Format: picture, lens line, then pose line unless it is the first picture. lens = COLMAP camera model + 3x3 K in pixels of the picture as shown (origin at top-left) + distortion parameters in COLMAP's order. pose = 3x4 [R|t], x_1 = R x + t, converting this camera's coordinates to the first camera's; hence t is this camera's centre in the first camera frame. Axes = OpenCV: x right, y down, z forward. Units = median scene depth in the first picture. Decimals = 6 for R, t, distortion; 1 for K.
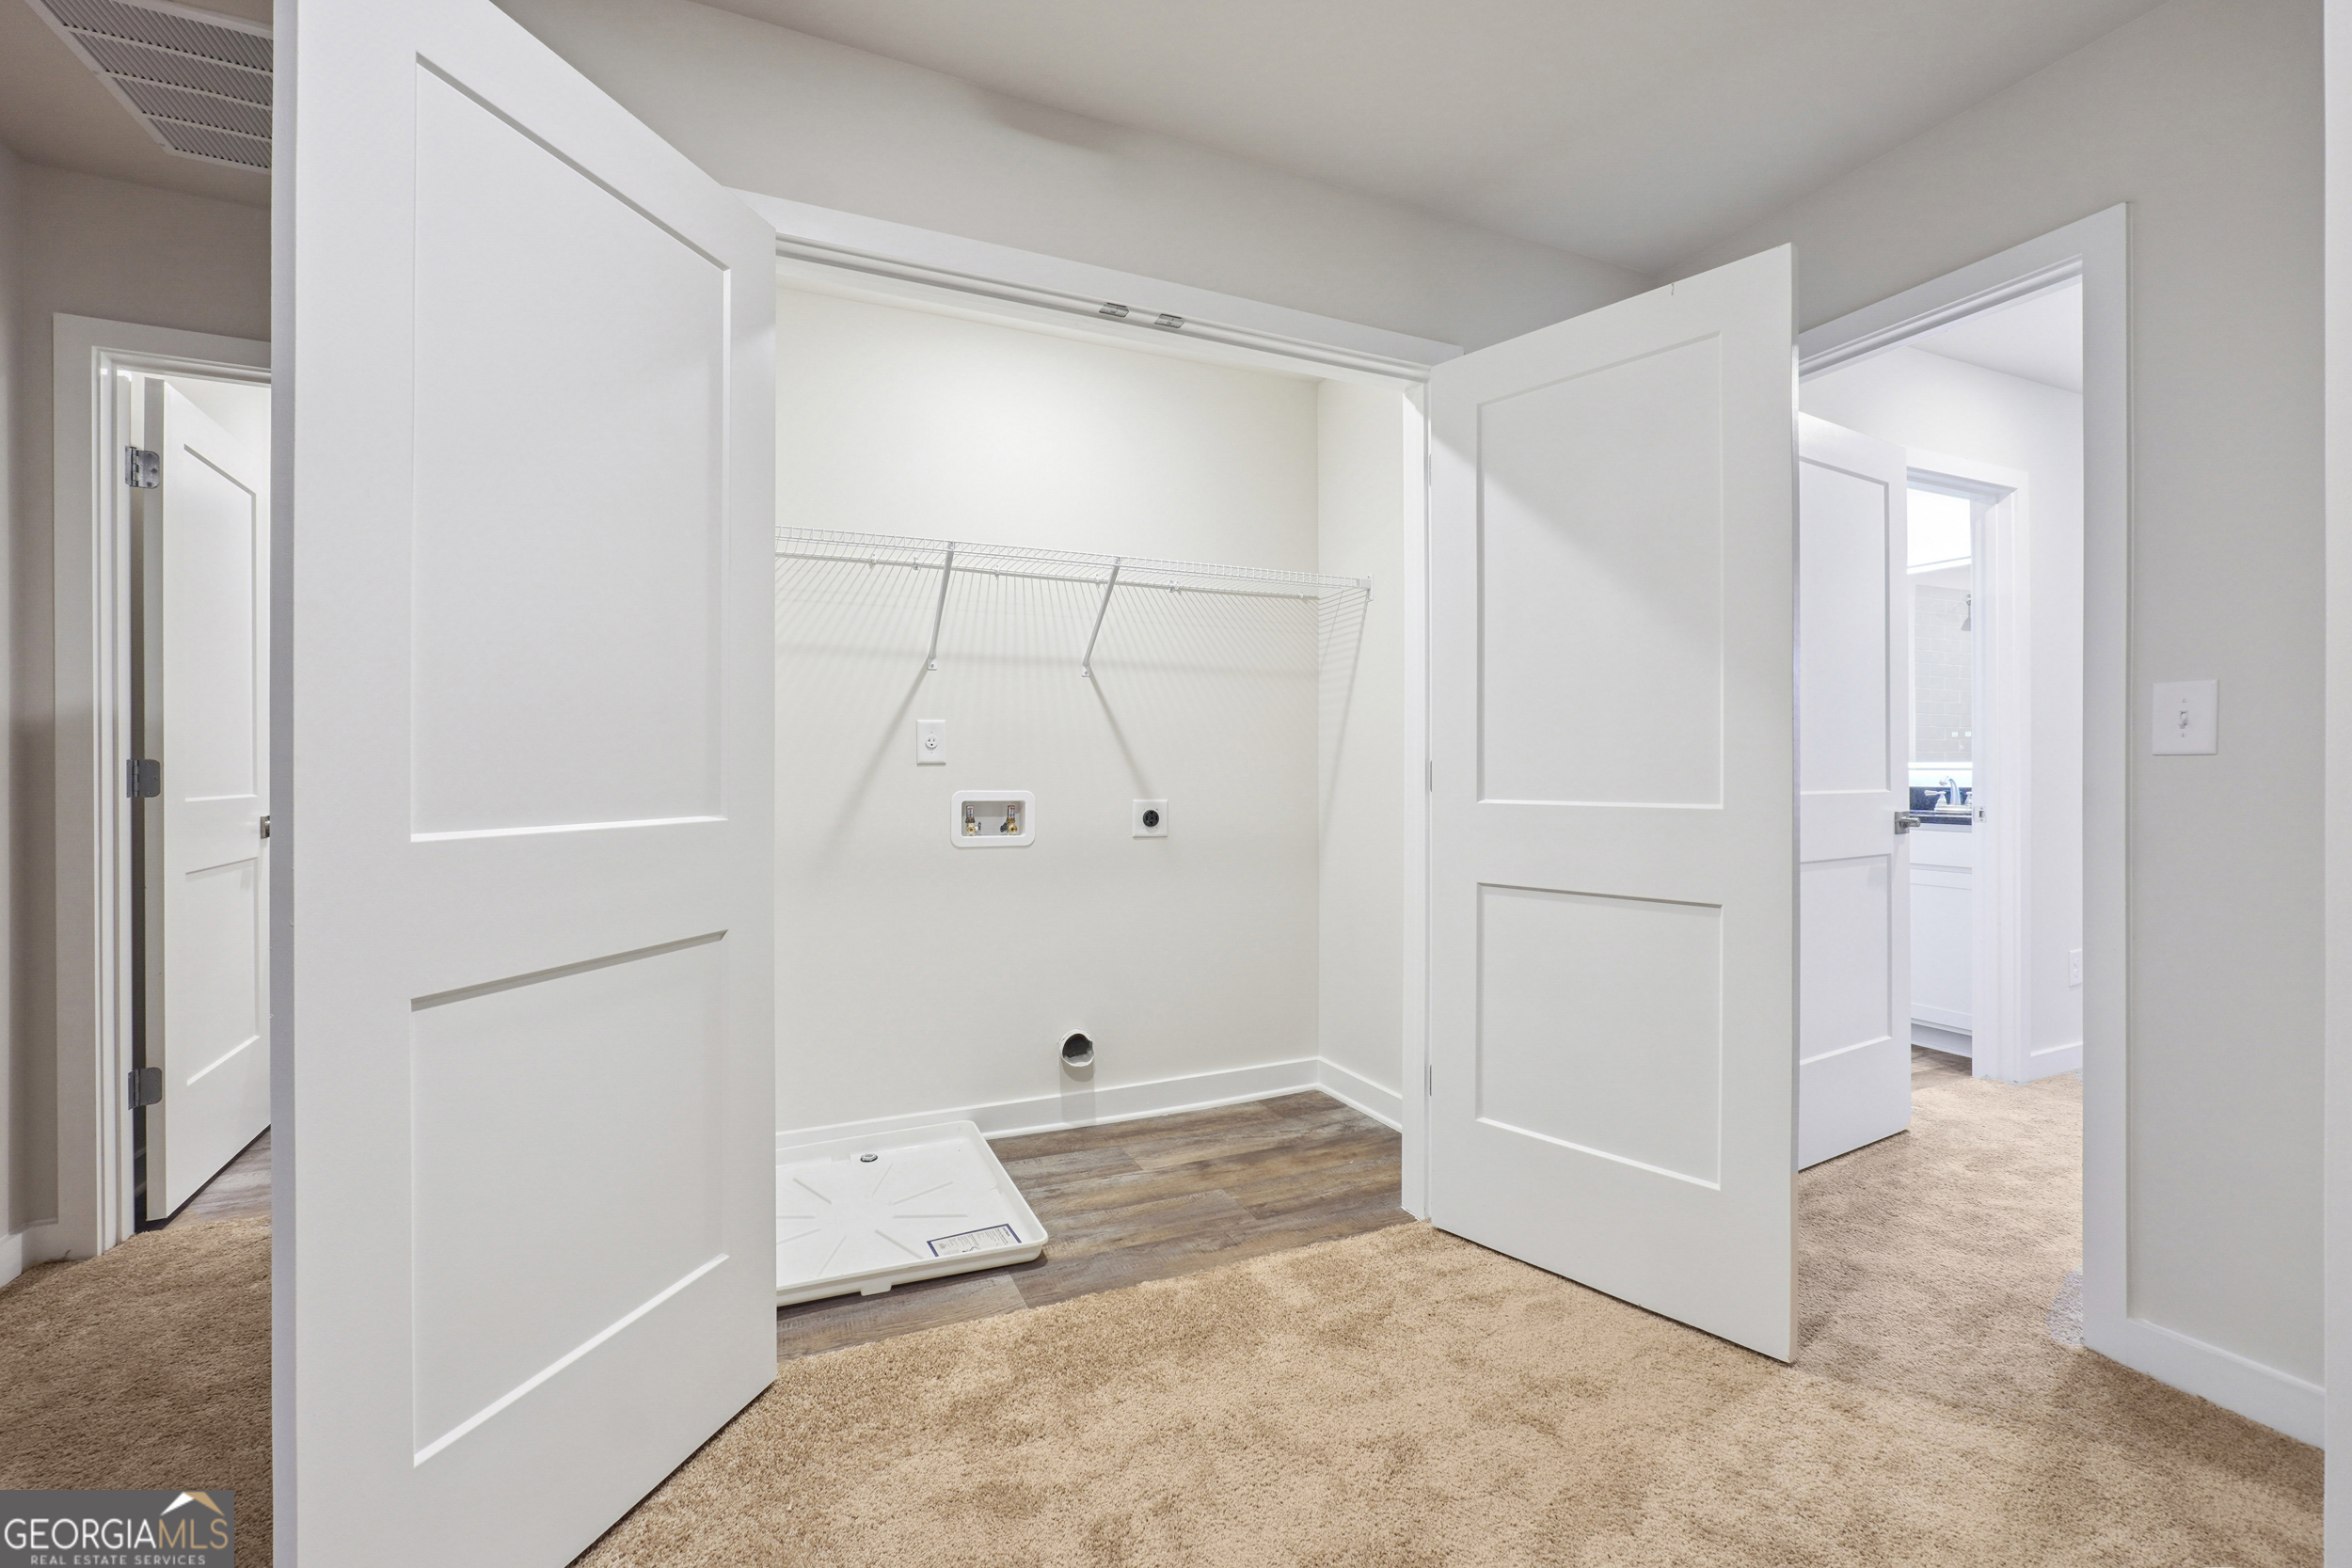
lens RADIAL K [[993.5, 0, 1176.0], [0, 993.5, 784.0], [0, 0, 1]] dist [-0.046799, 0.000010]
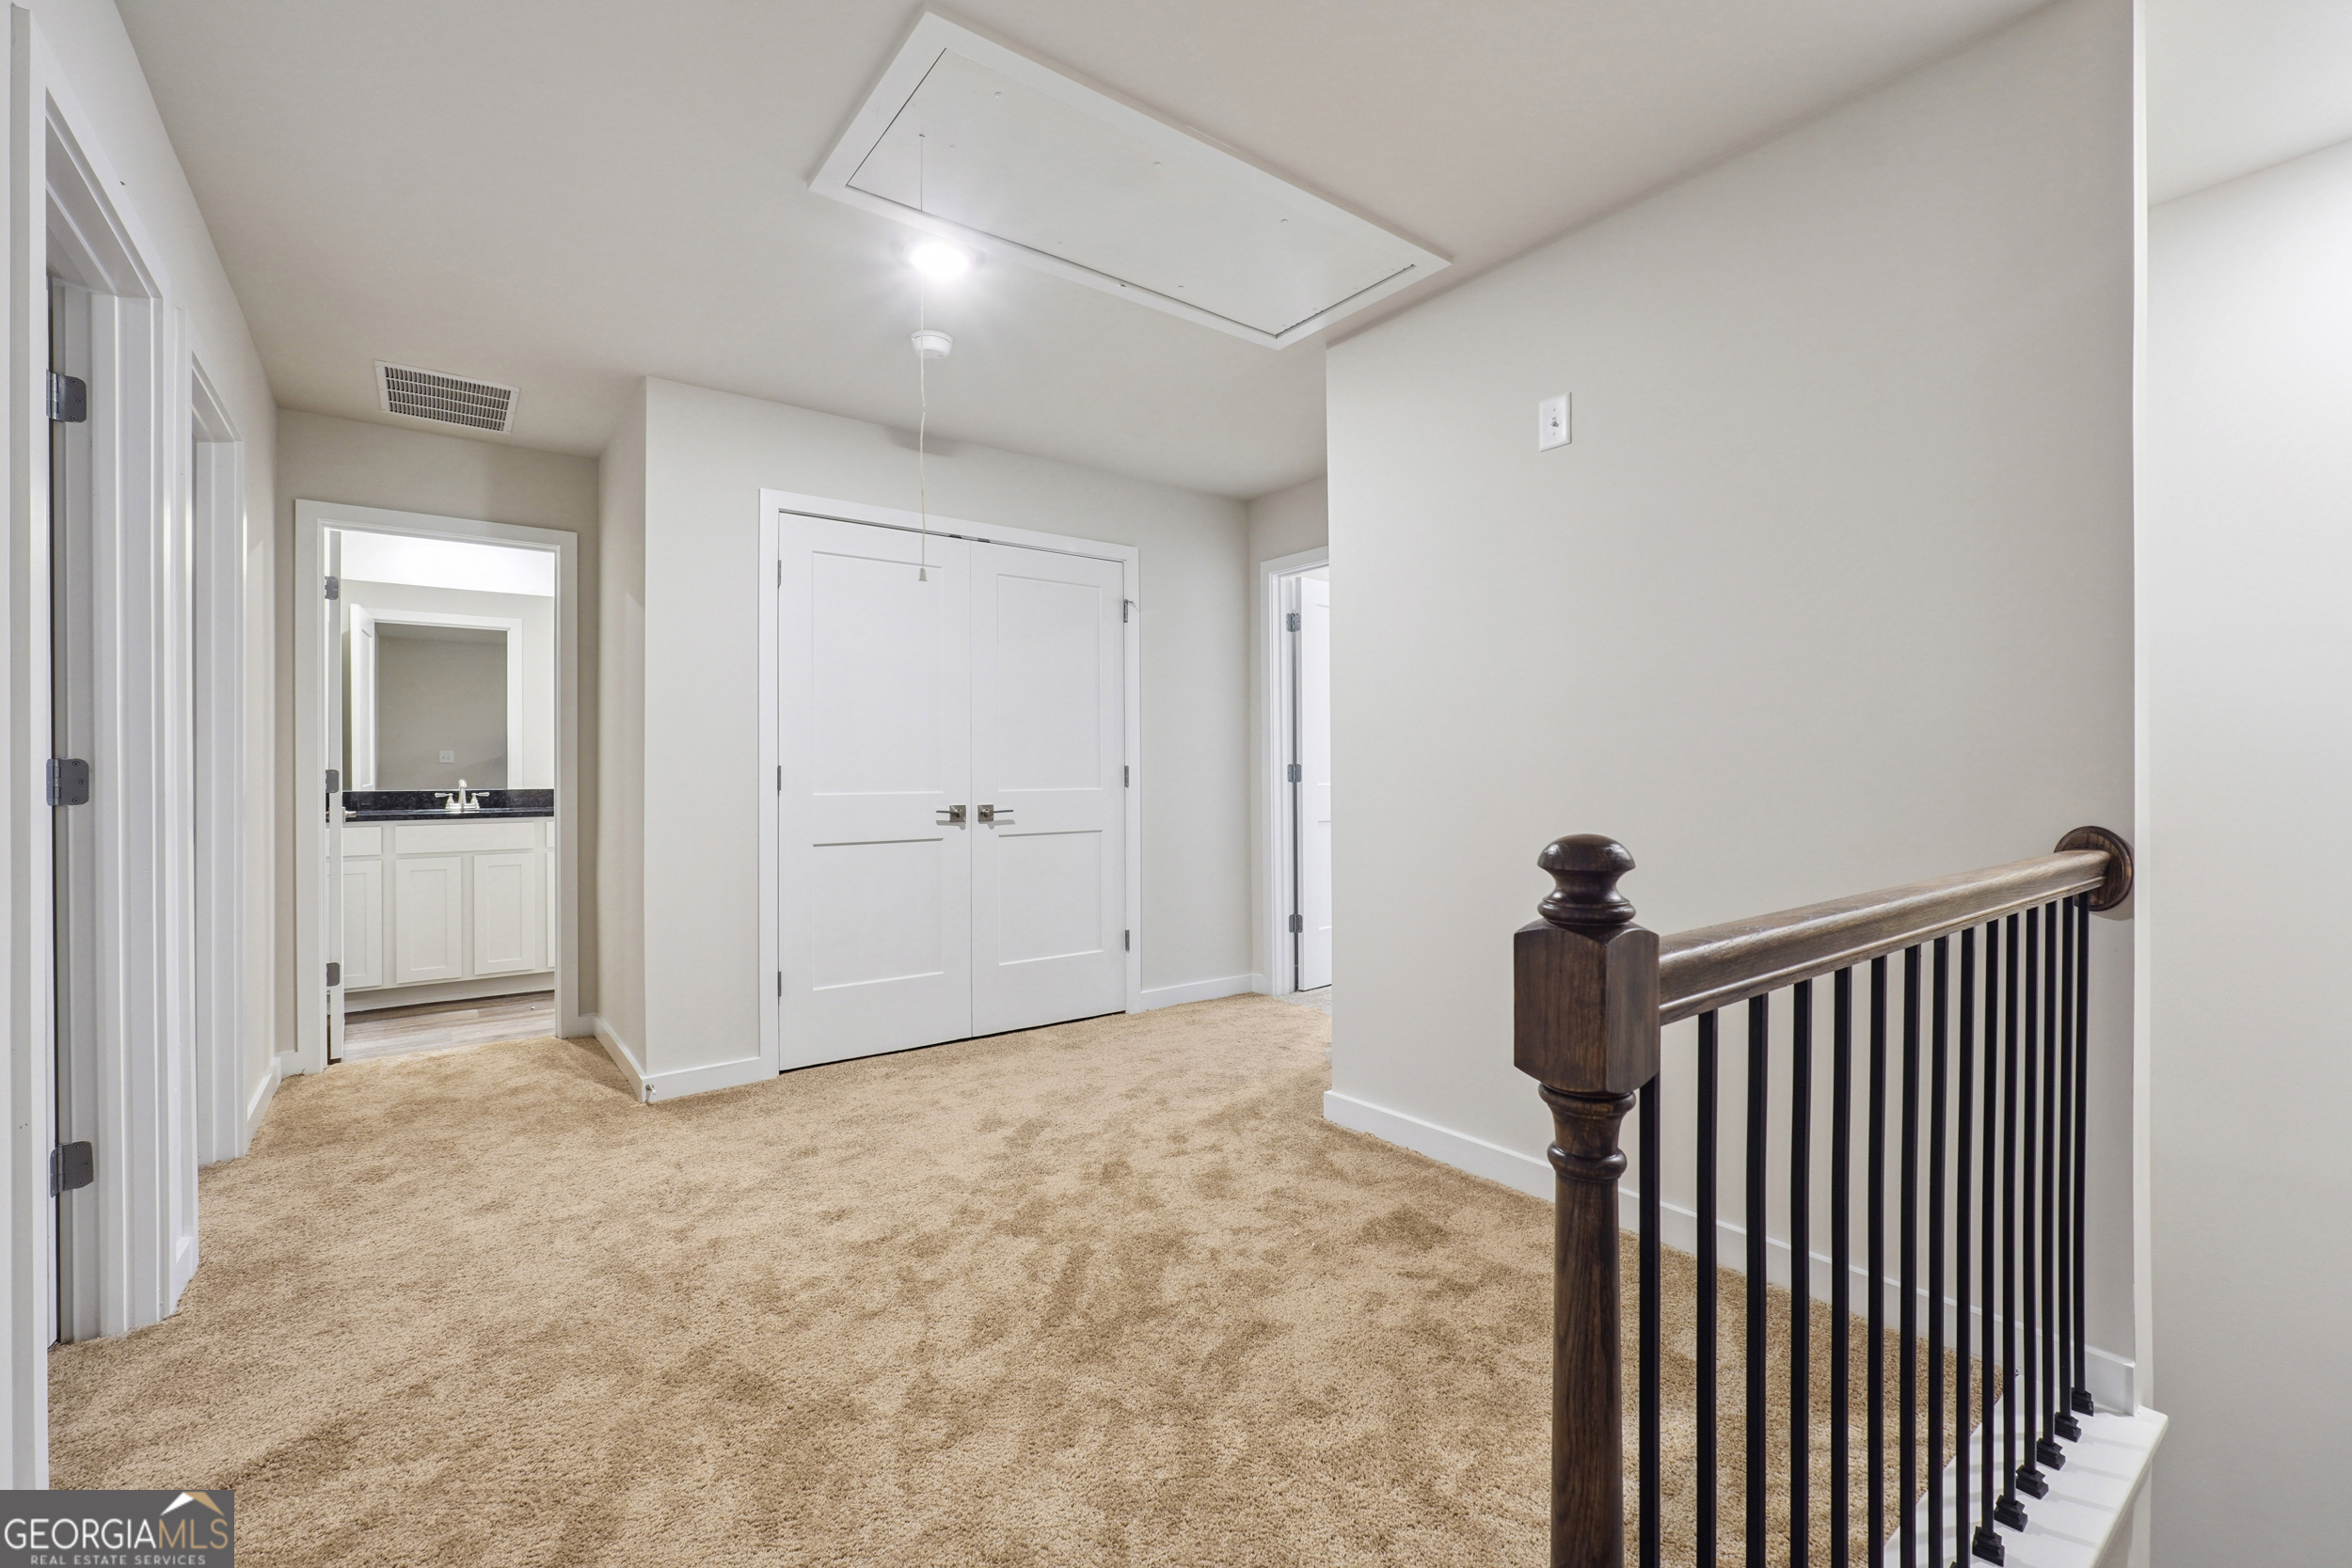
lens RADIAL K [[993.5, 0, 1176.0], [0, 993.5, 784.0], [0, 0, 1]] dist [-0.046799, 0.000010]
pose [[0.973777, 0.000780, 0.227502, -0.097071], [-0.000776, 1.000000, -0.000109, 0.002673], [-0.227502, -0.000071, 0.973778, -1.155427]]
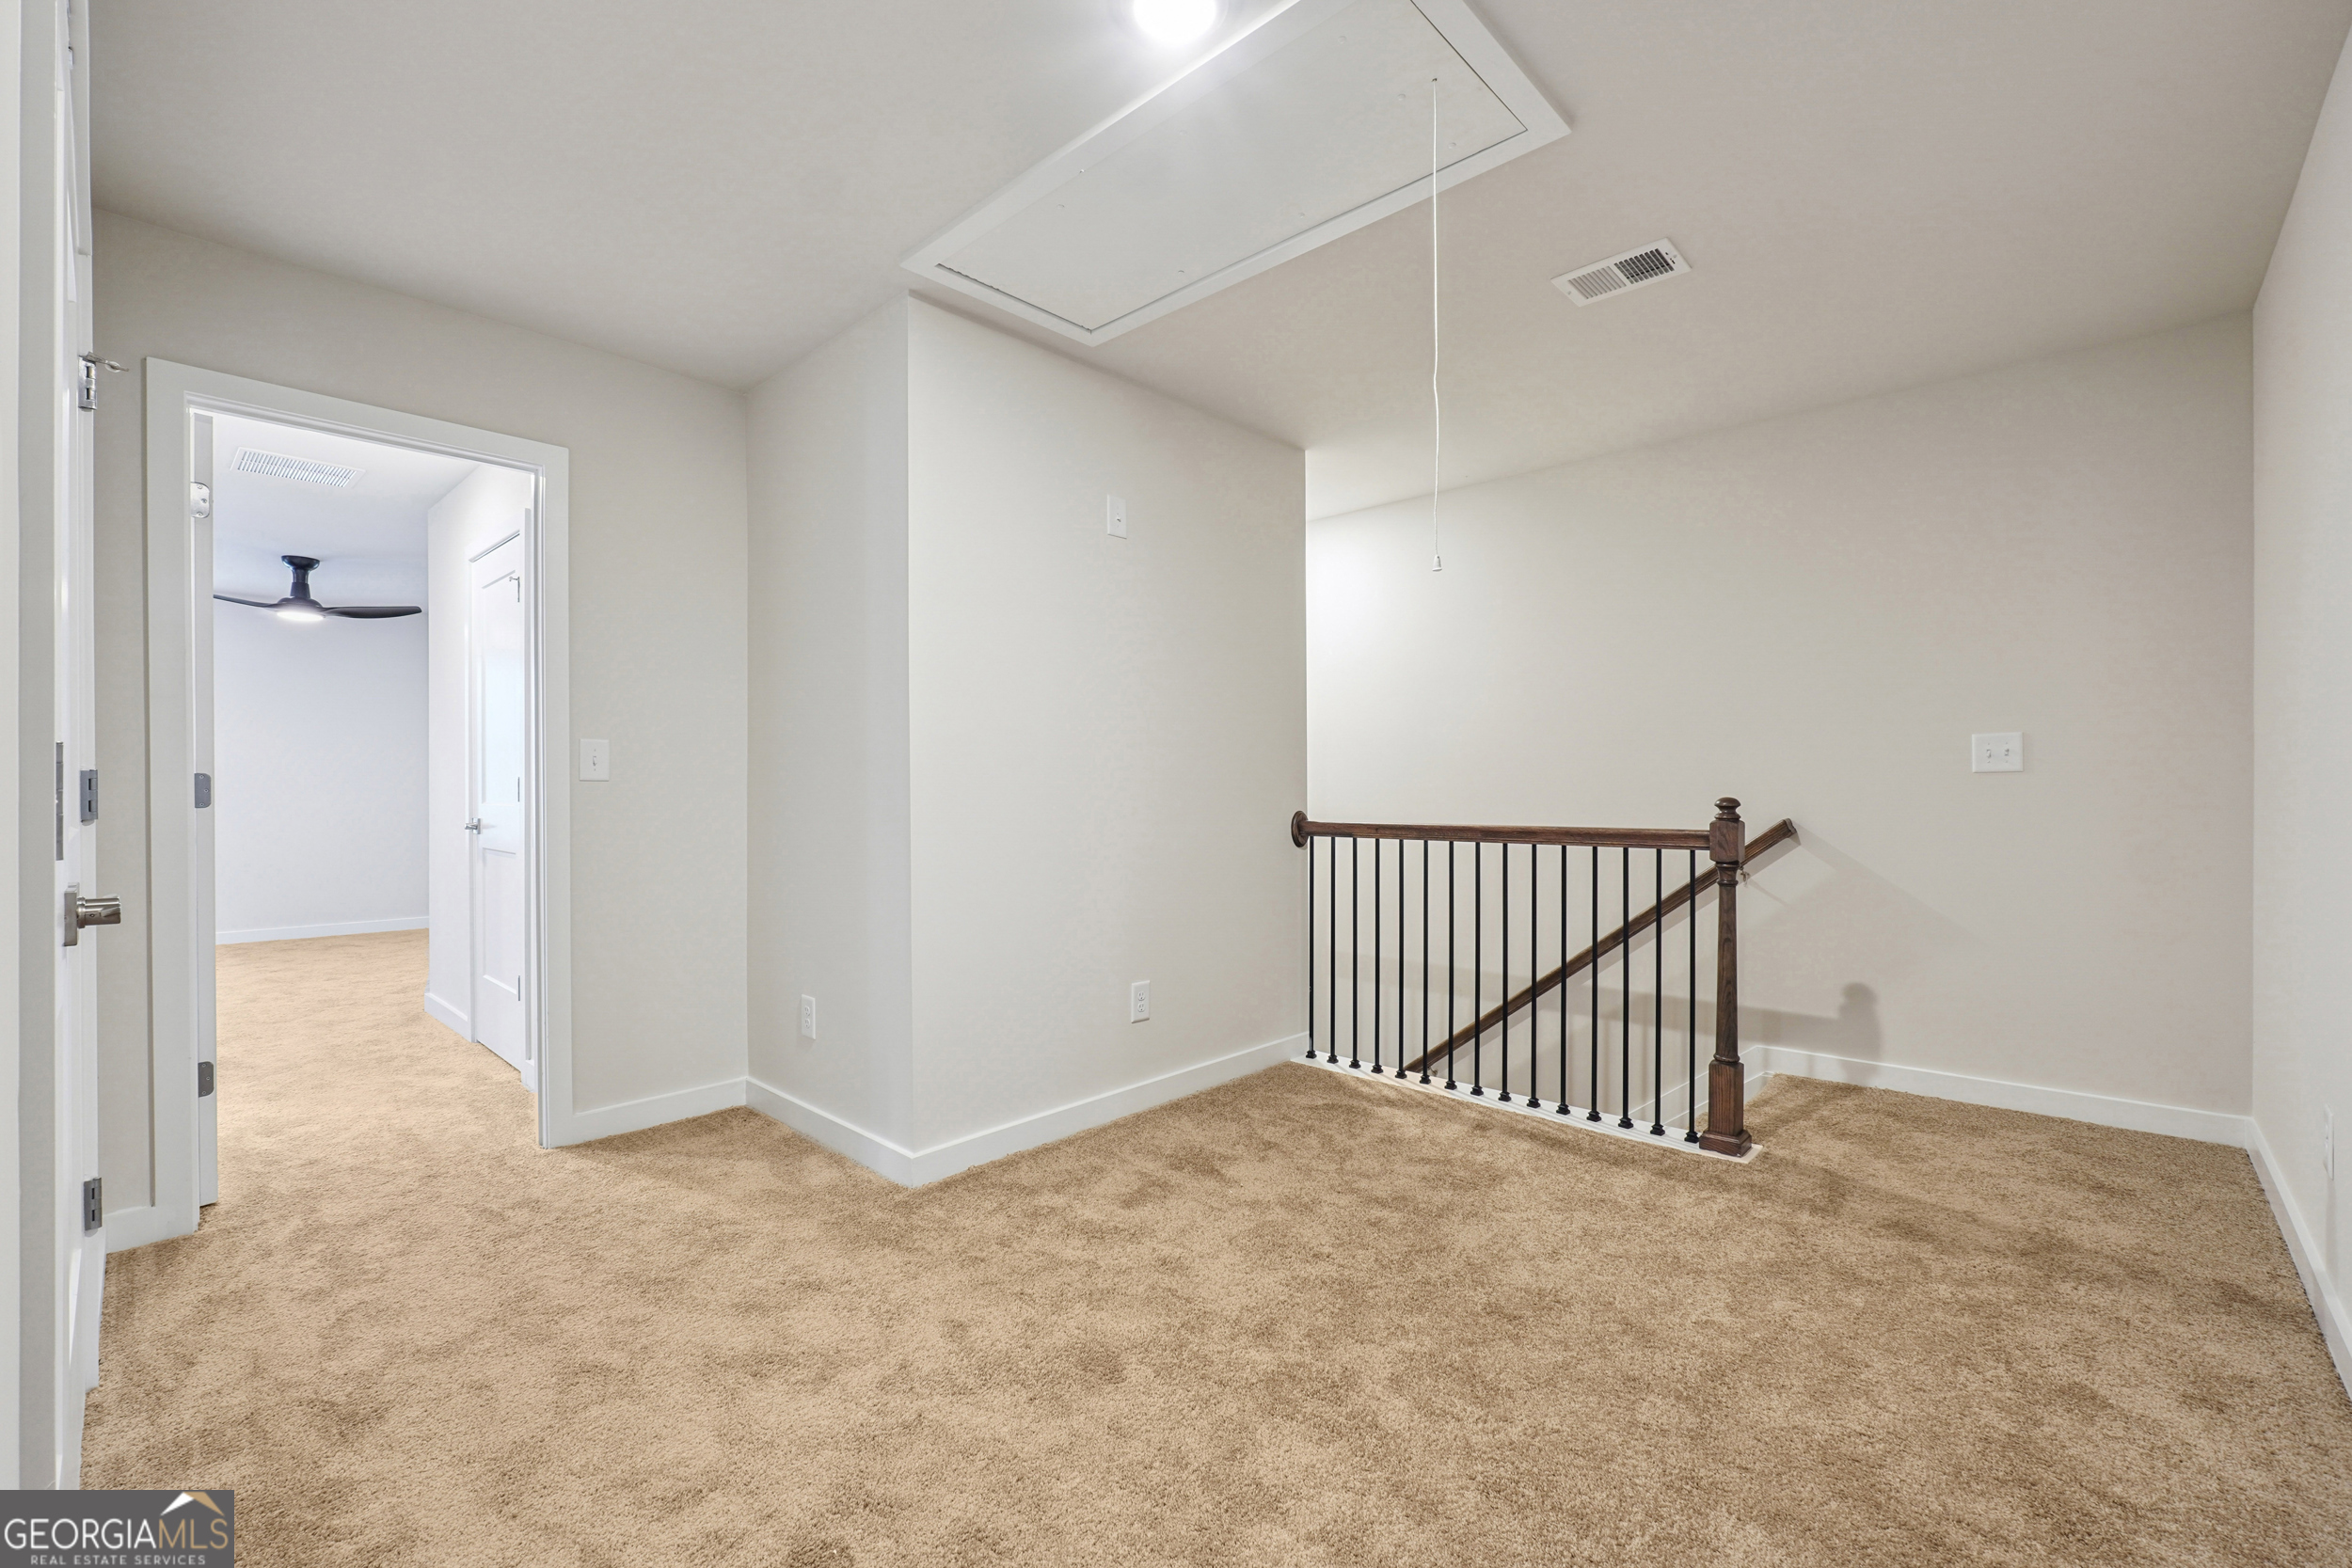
lens RADIAL K [[999.2, 0, 1176.0], [0, 999.2, 784.0], [0, 0, 1]] dist [0.000279, 0.000122]
pose [[-0.390499, -0.004670, 0.920591, -0.985681], [0.001700, 0.999982, 0.005794, -0.031421], [-0.920602, 0.003827, -0.390484, 0.671030]]
